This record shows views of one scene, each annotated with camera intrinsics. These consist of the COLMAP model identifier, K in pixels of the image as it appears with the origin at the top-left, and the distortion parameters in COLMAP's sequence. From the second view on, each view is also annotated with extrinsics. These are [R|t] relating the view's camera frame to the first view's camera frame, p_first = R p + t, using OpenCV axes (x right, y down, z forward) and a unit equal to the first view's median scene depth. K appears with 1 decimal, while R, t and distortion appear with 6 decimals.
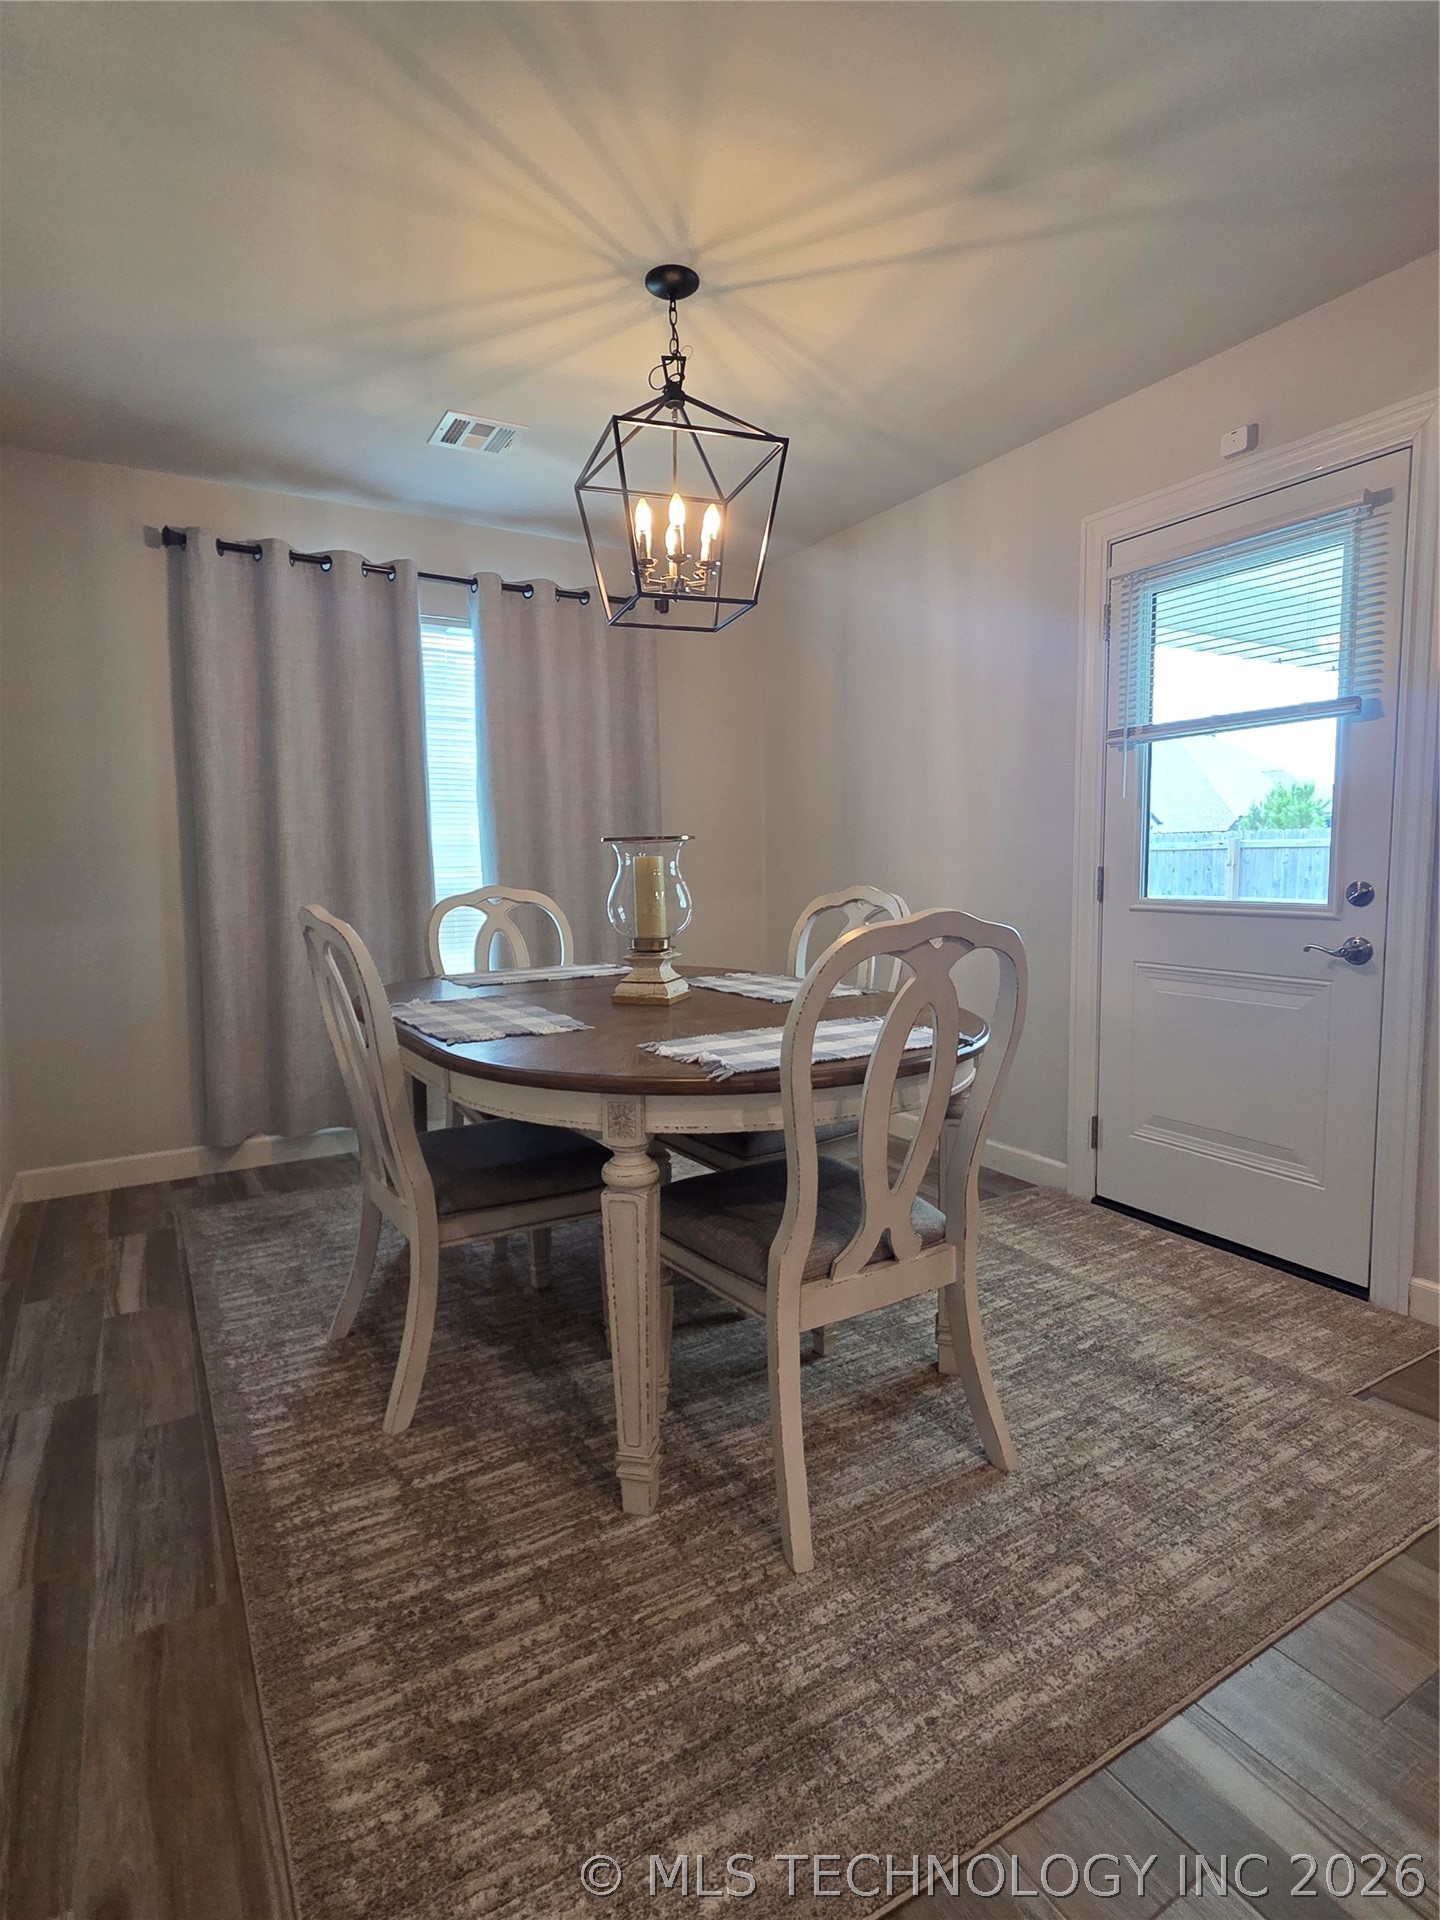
lens RADIAL K [[984.6, 0, 711.5], [0, 984.6, 949.9], [0, 0, 1]] dist [0.004725, -0.000943]
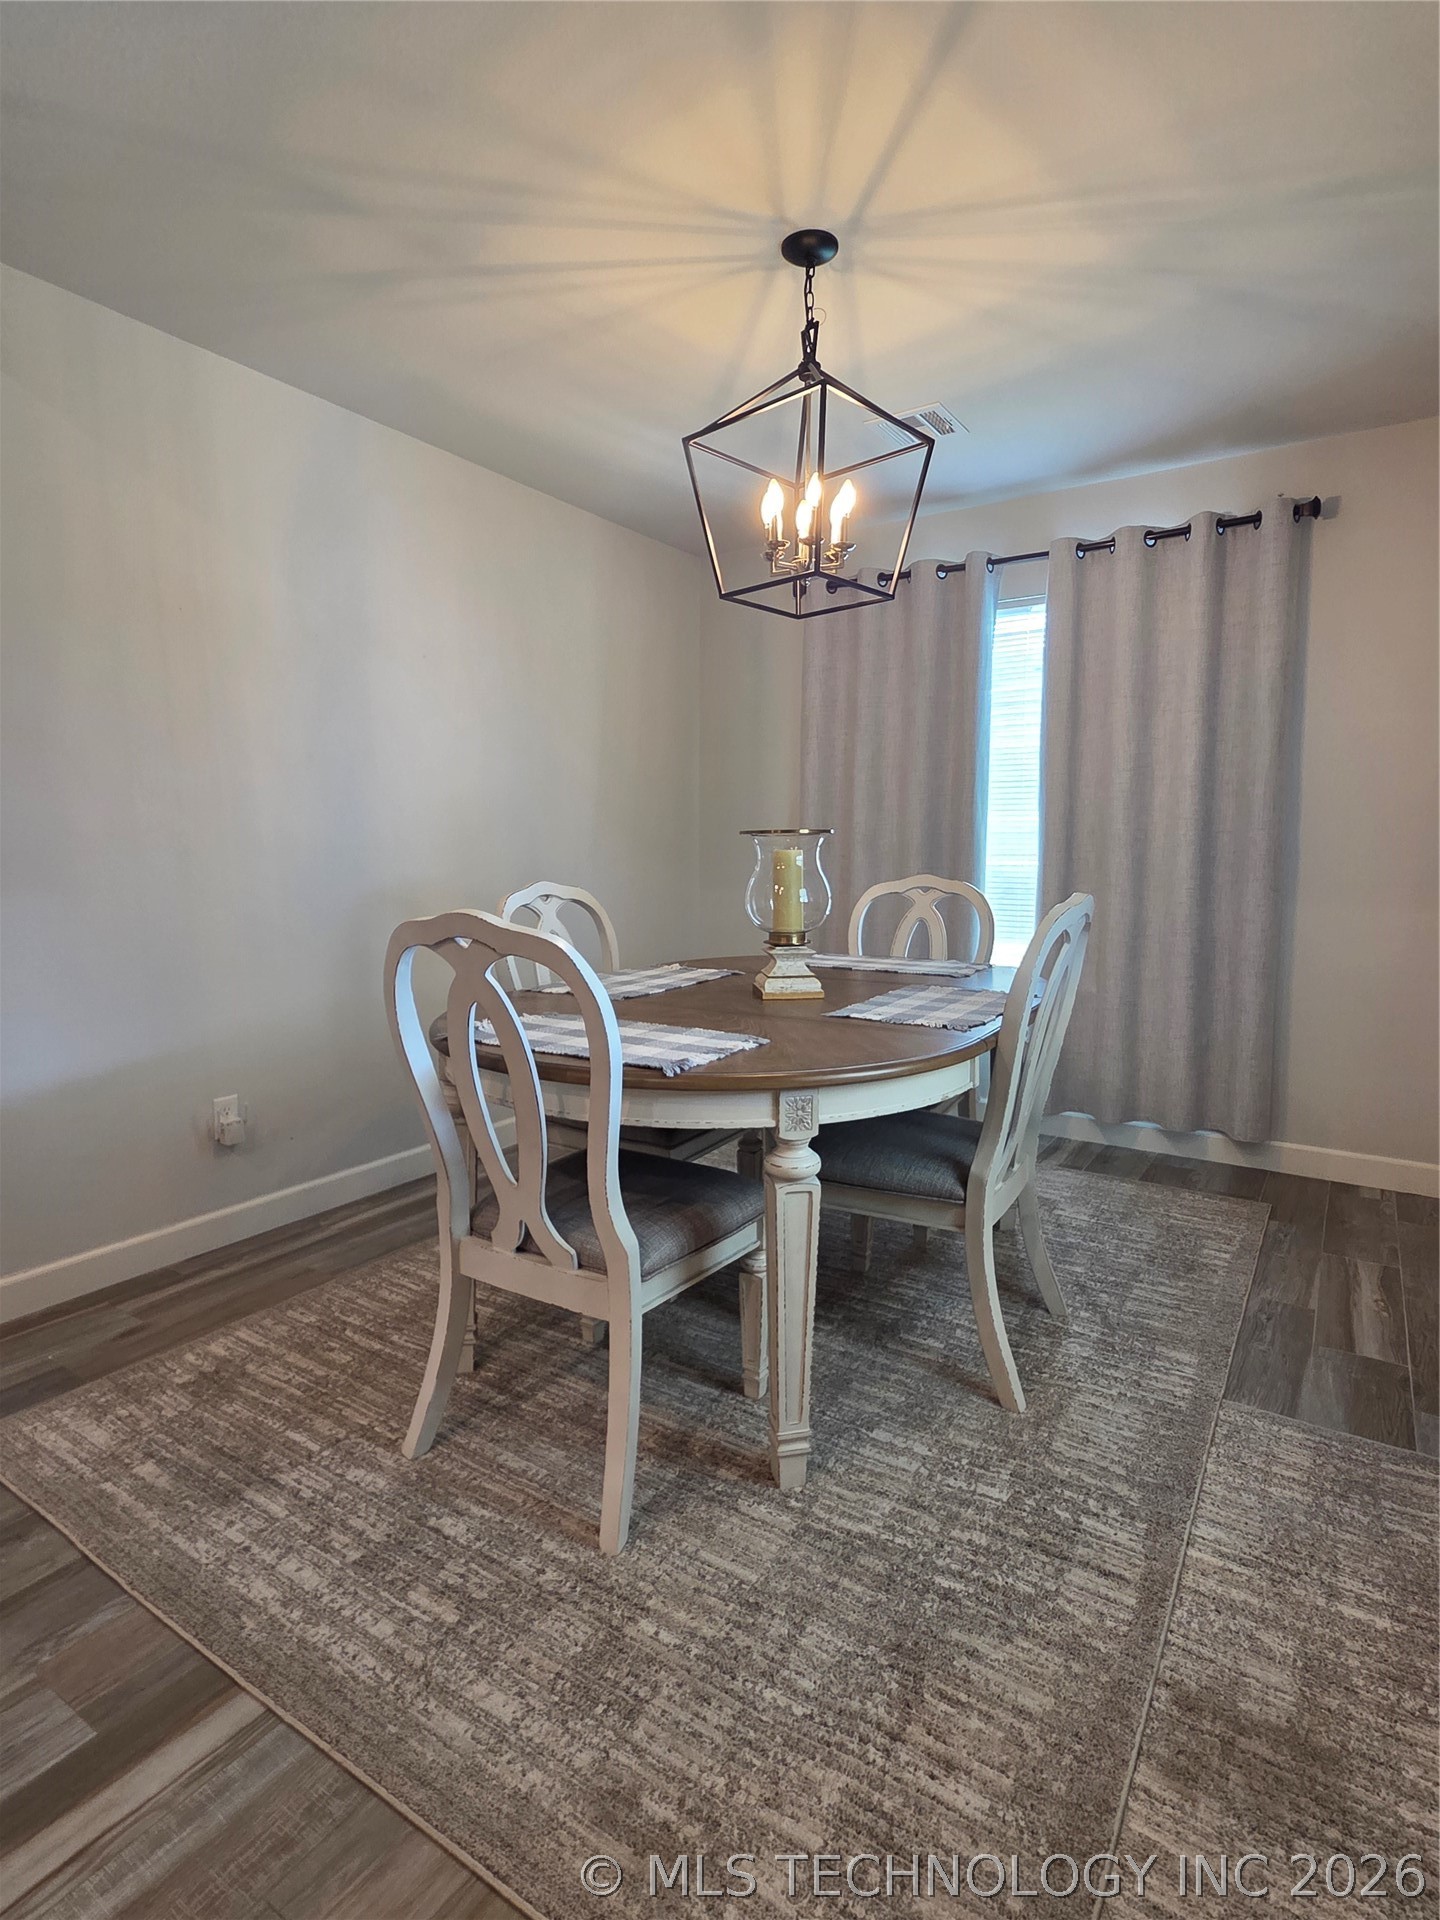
lens RADIAL K [[984.6, 0, 711.5], [0, 984.6, 949.9], [0, 0, 1]] dist [0.004725, -0.000943]
pose [[0.441633, 0.108066, -0.890664, 0.962486], [-0.088950, 0.993102, 0.076390, -0.076857], [0.892775, 0.045488, 0.448200, 0.591123]]
